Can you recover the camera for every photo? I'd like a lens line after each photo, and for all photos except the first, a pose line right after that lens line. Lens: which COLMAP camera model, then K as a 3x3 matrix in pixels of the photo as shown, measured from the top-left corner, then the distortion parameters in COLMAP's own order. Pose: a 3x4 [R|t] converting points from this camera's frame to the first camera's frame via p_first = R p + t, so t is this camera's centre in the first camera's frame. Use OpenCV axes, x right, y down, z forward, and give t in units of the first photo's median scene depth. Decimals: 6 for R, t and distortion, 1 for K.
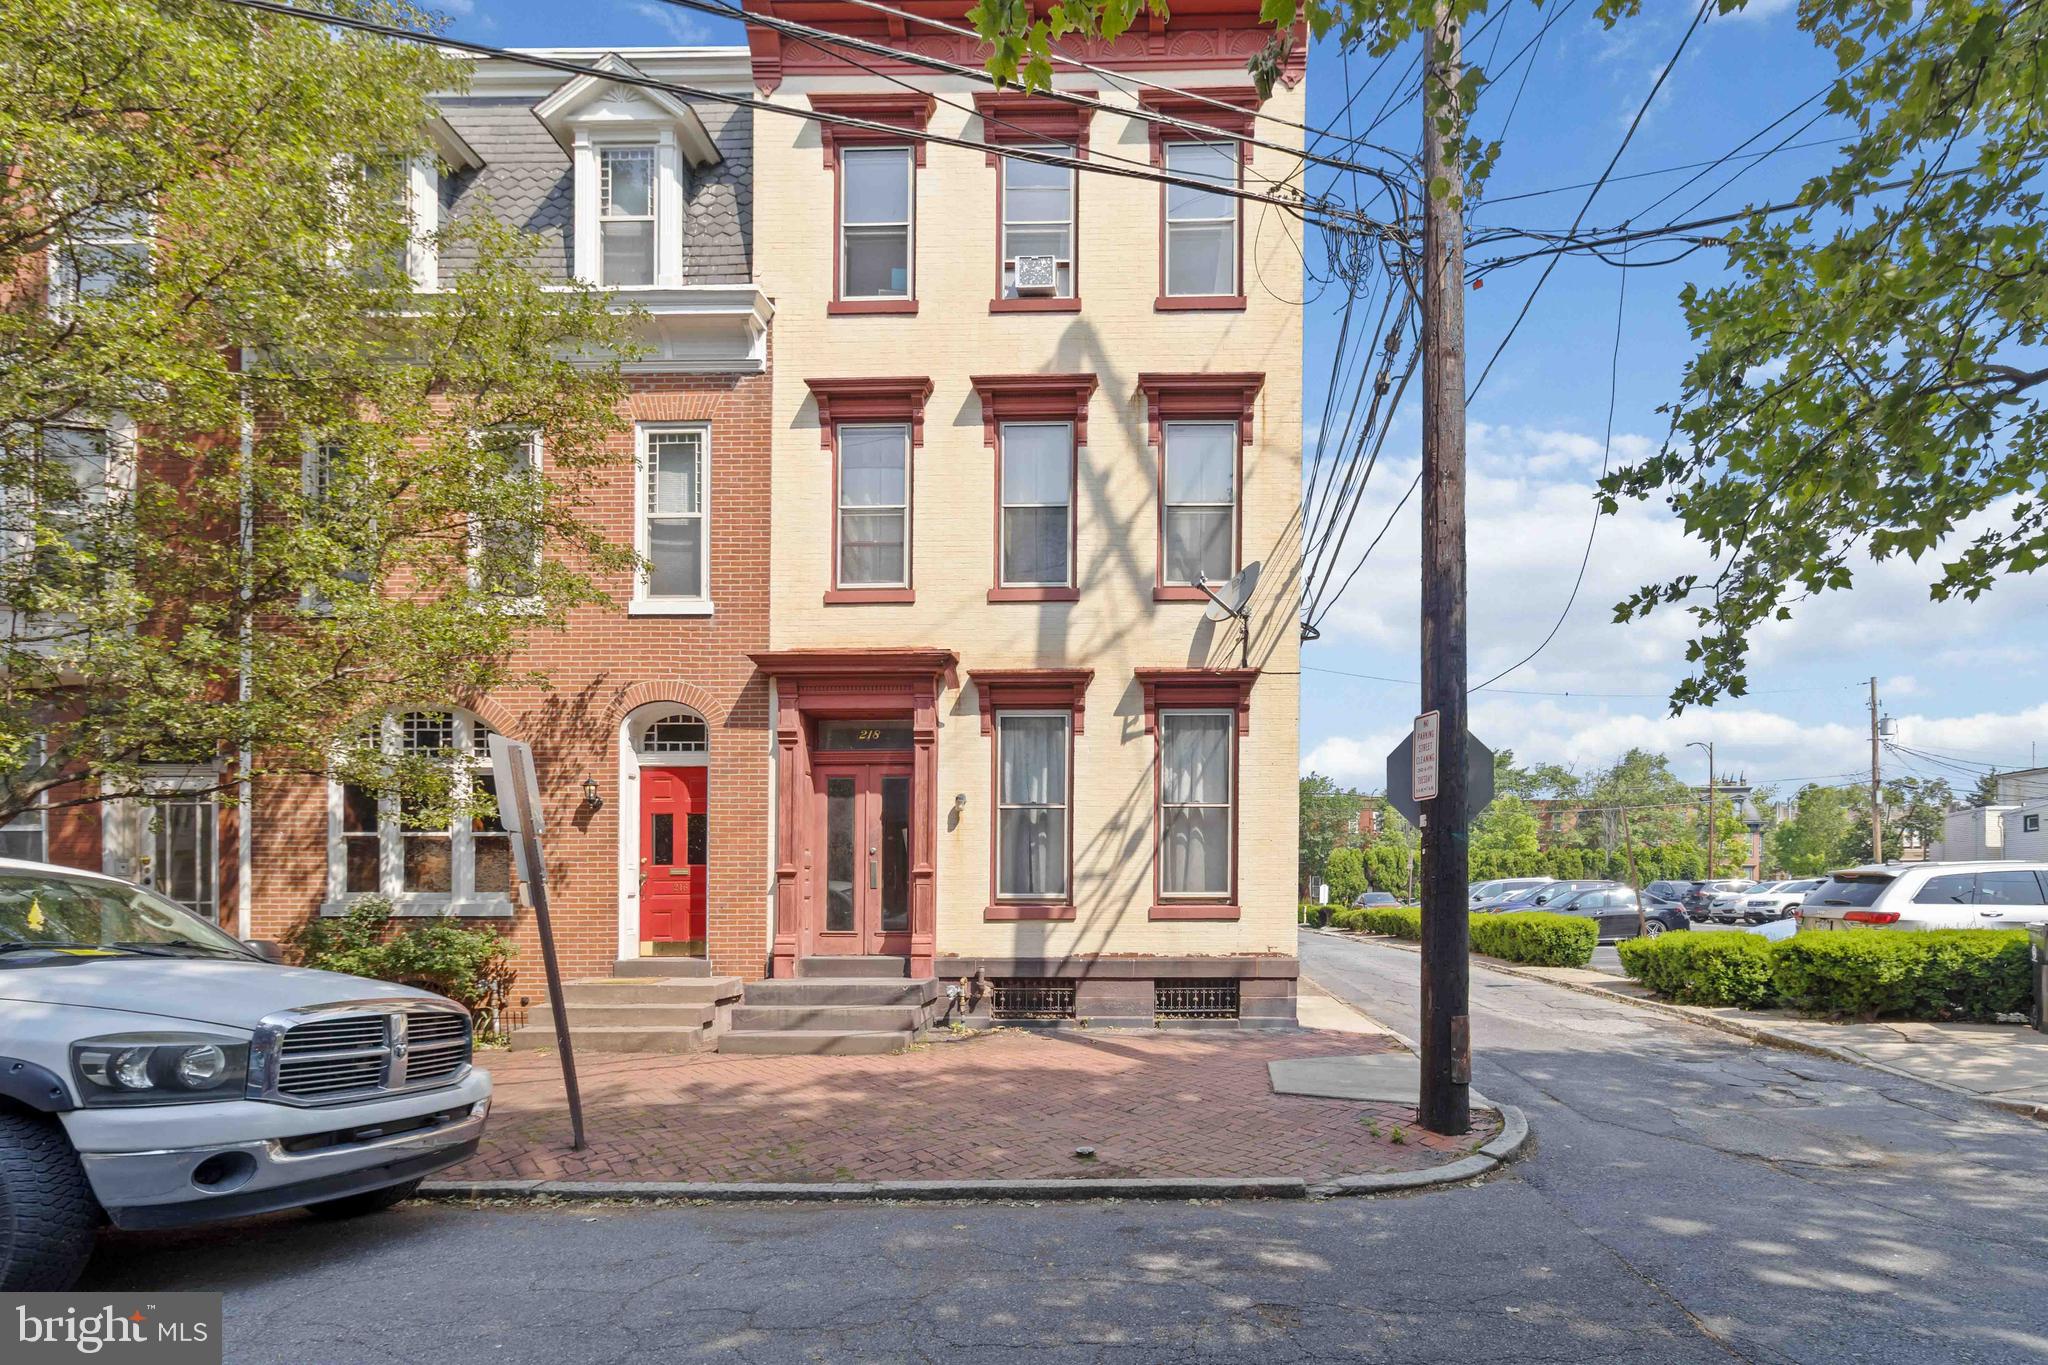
lens RADIAL K [[993.7, 0, 1132.1], [0, 993.7, 853.2], [0, 0, 1]] dist [-0.012760, 0.003173]
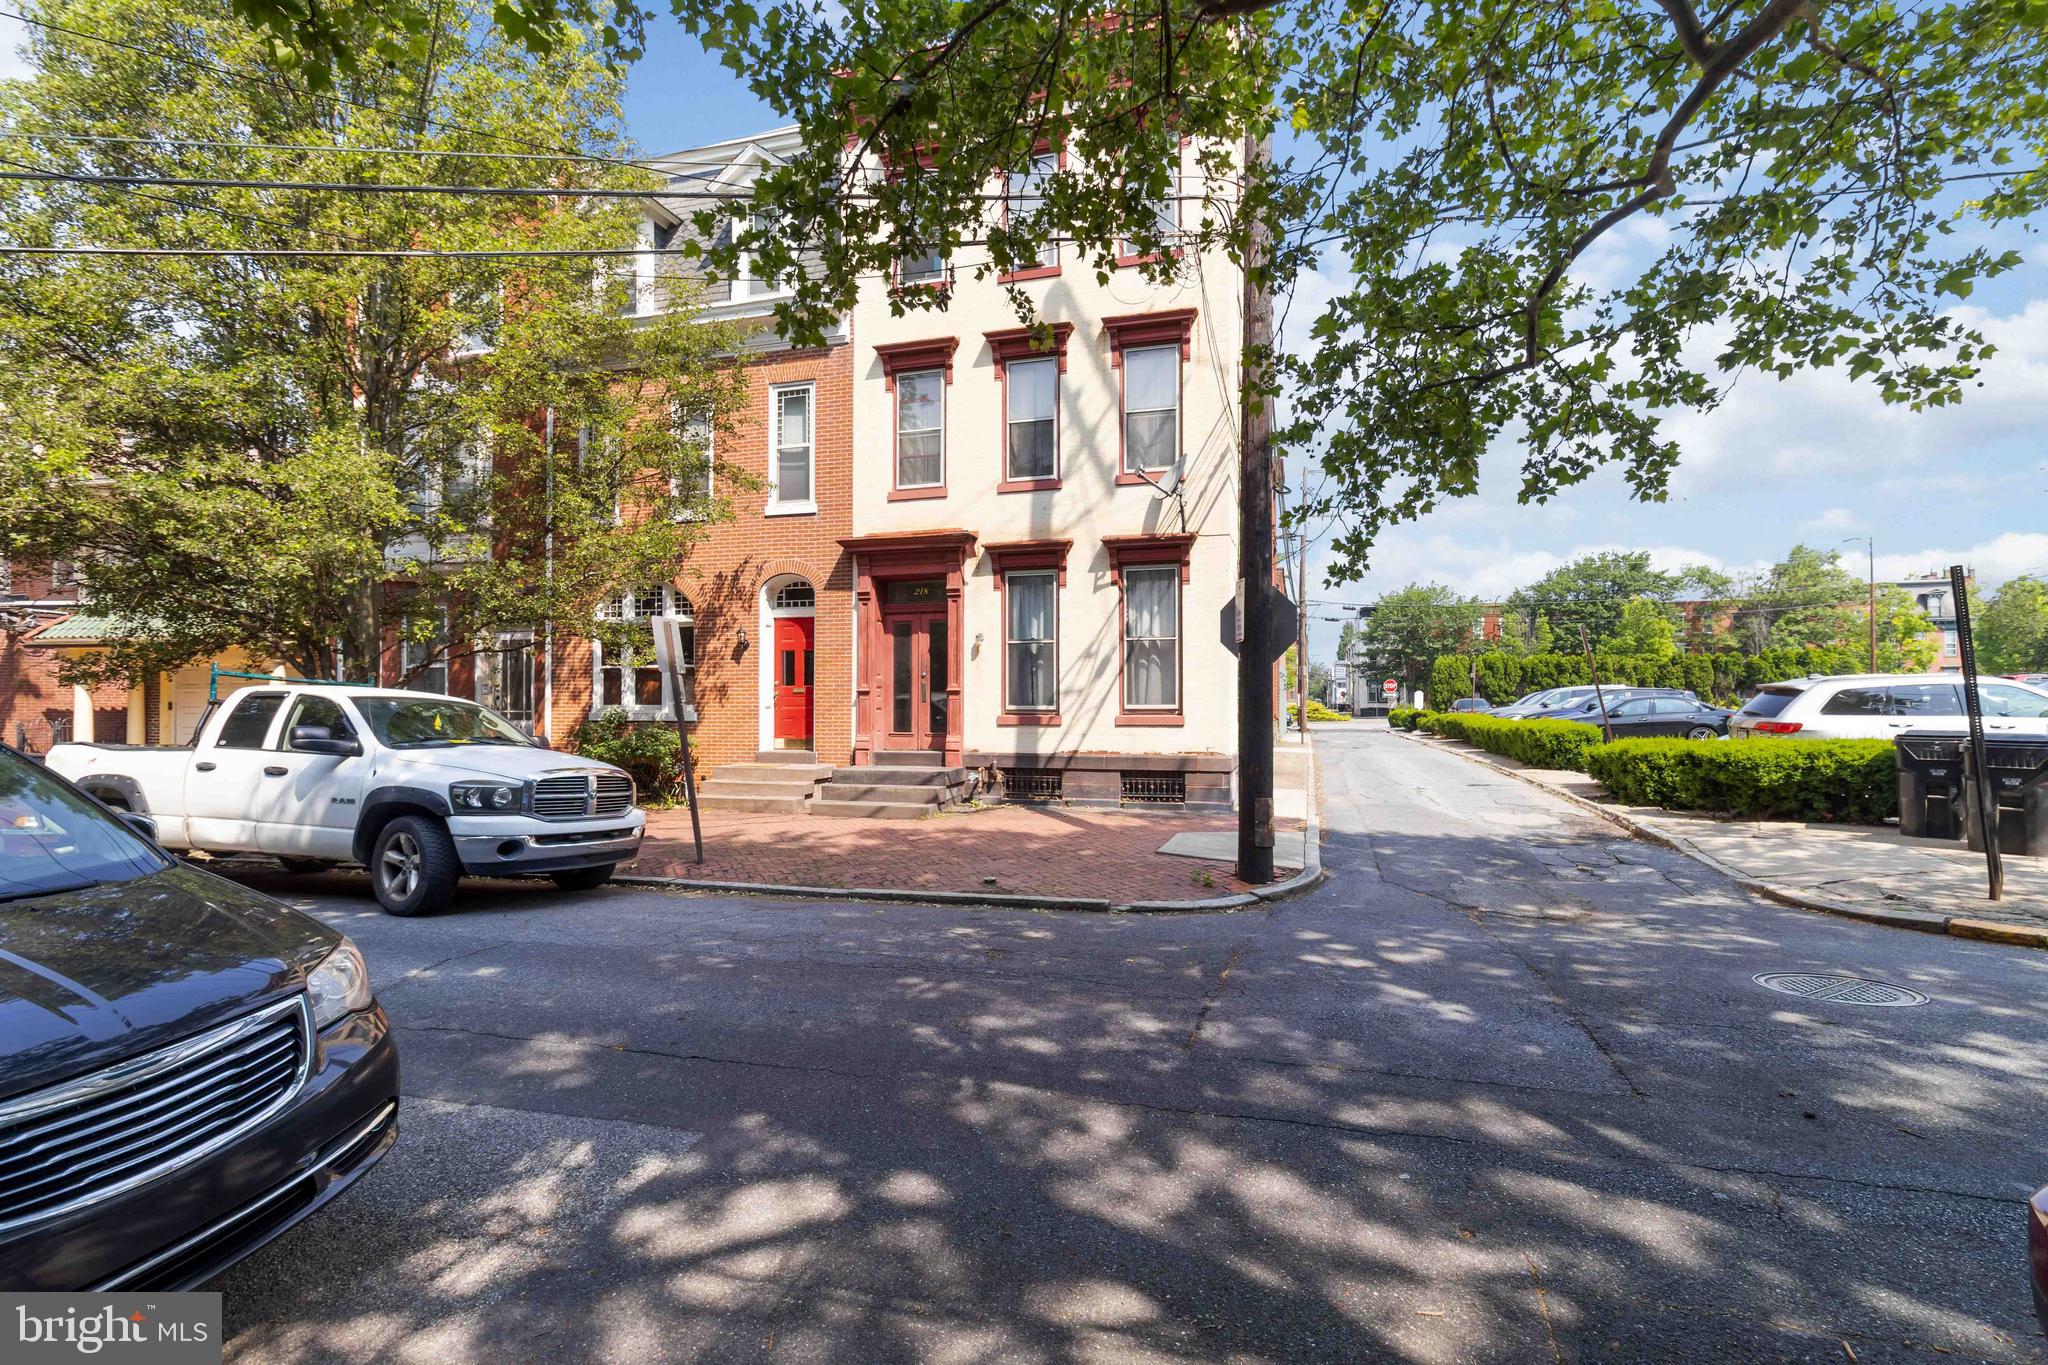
lens RADIAL K [[927.2, 0, 1051.7], [0, 927.2, 635.0], [0, 0, 1]] dist [-0.017500, -0.000759]
pose [[0.967103, -0.018246, -0.253729, 0.250139], [0.011567, 0.999547, -0.027789, -0.020746], [0.254121, 0.023940, 0.966876, -0.217665]]
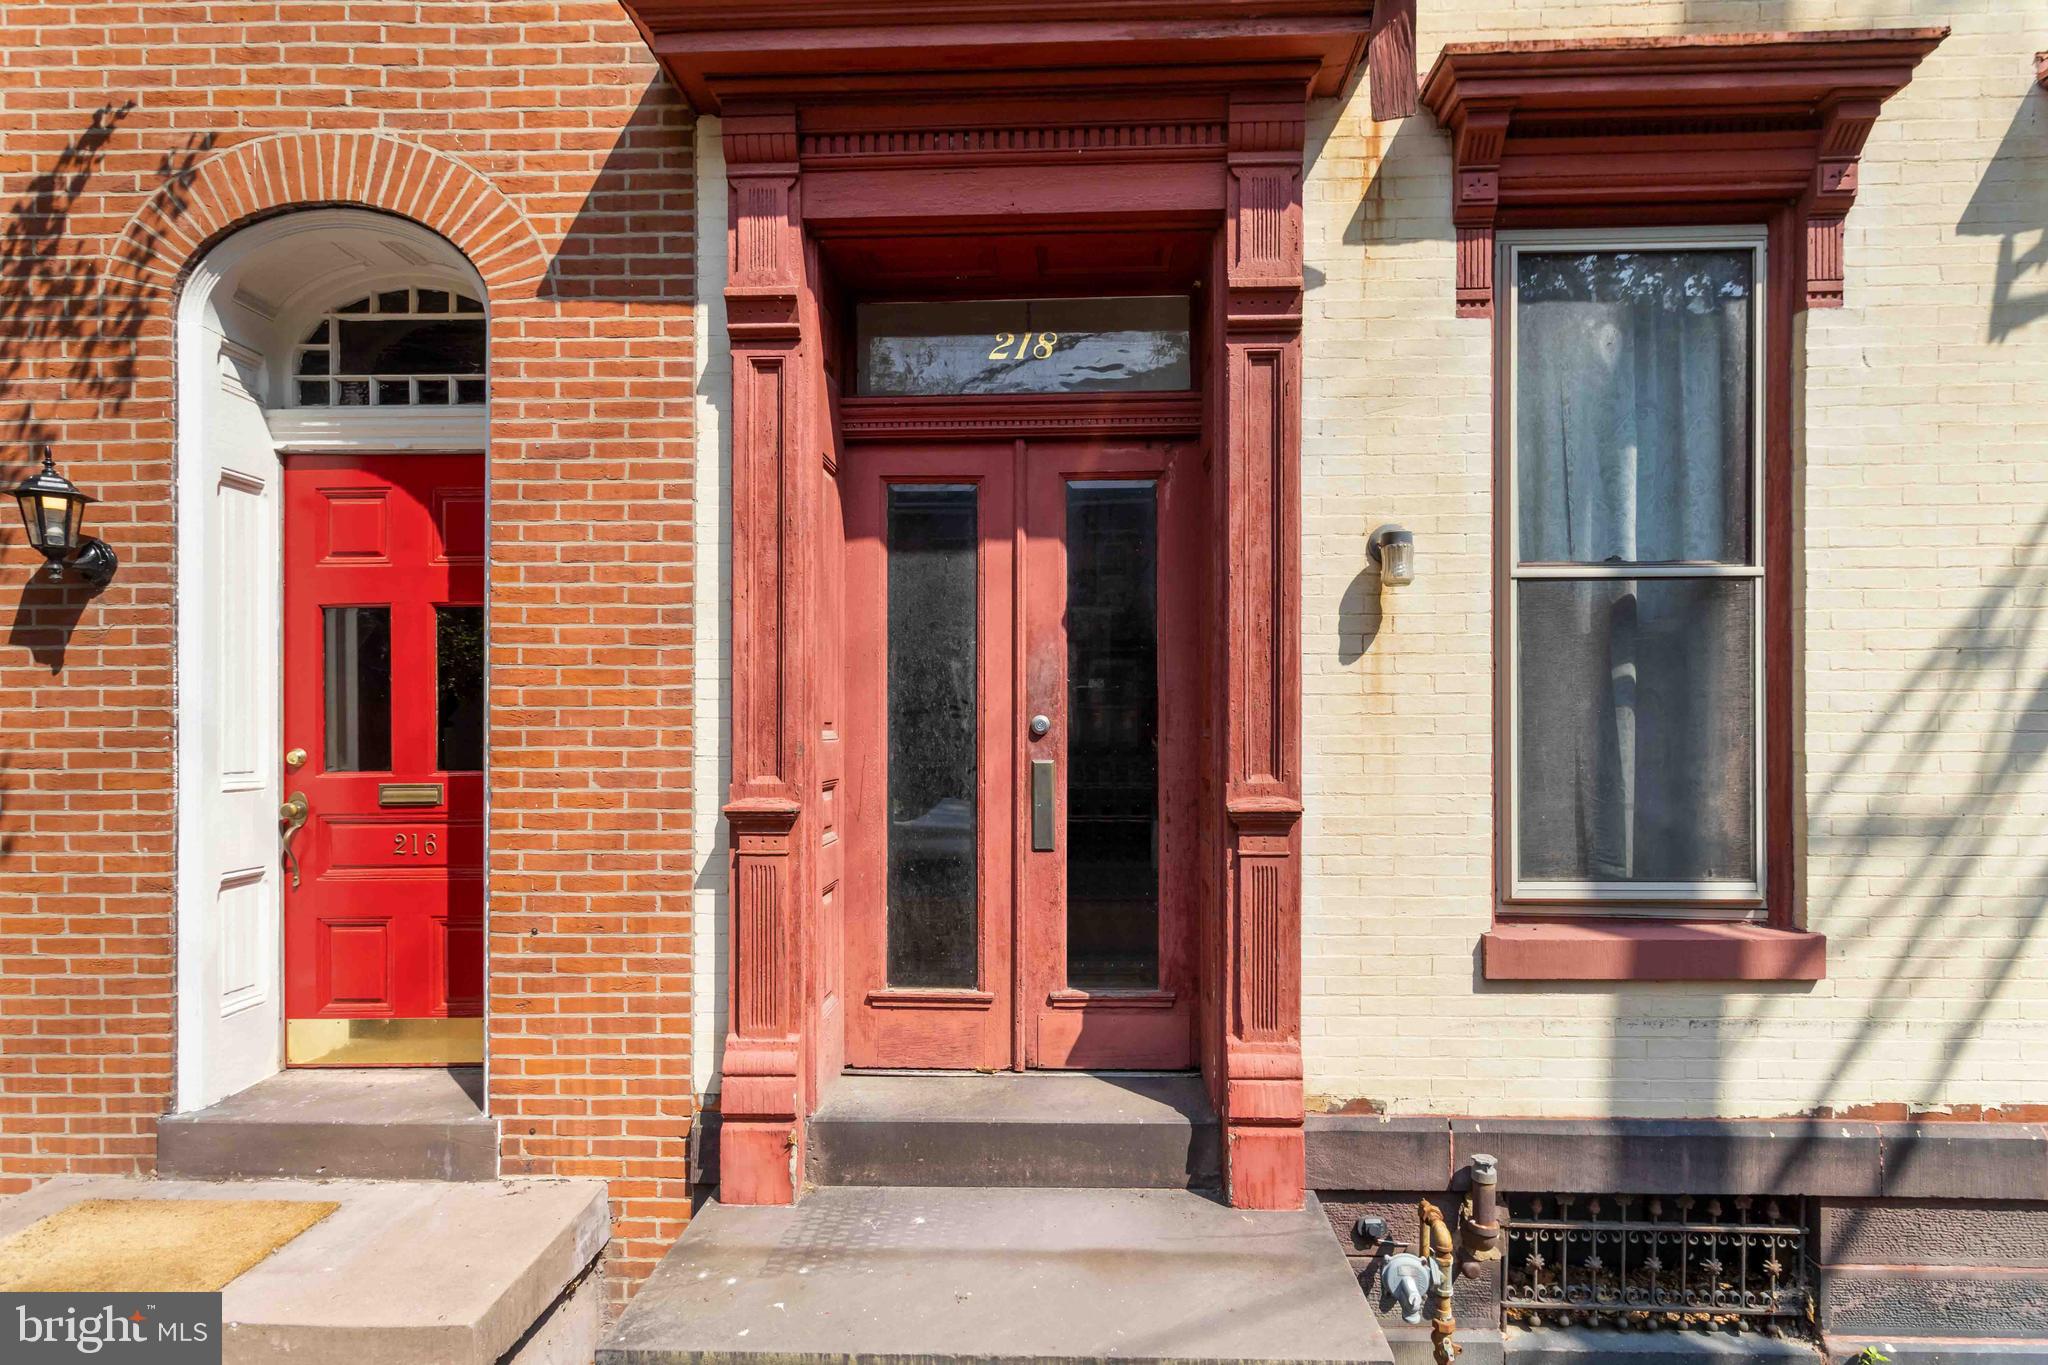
lens RADIAL K [[927.2, 0, 1045.7], [0, 927.2, 716.2], [0, 0, 1]] dist [-0.017500, -0.000759]
pose [[0.999979, -0.002093, -0.006150, -0.266430], [0.002201, 0.999843, 0.017563, -0.010797], [0.006112, -0.017576, 0.999827, 0.739950]]
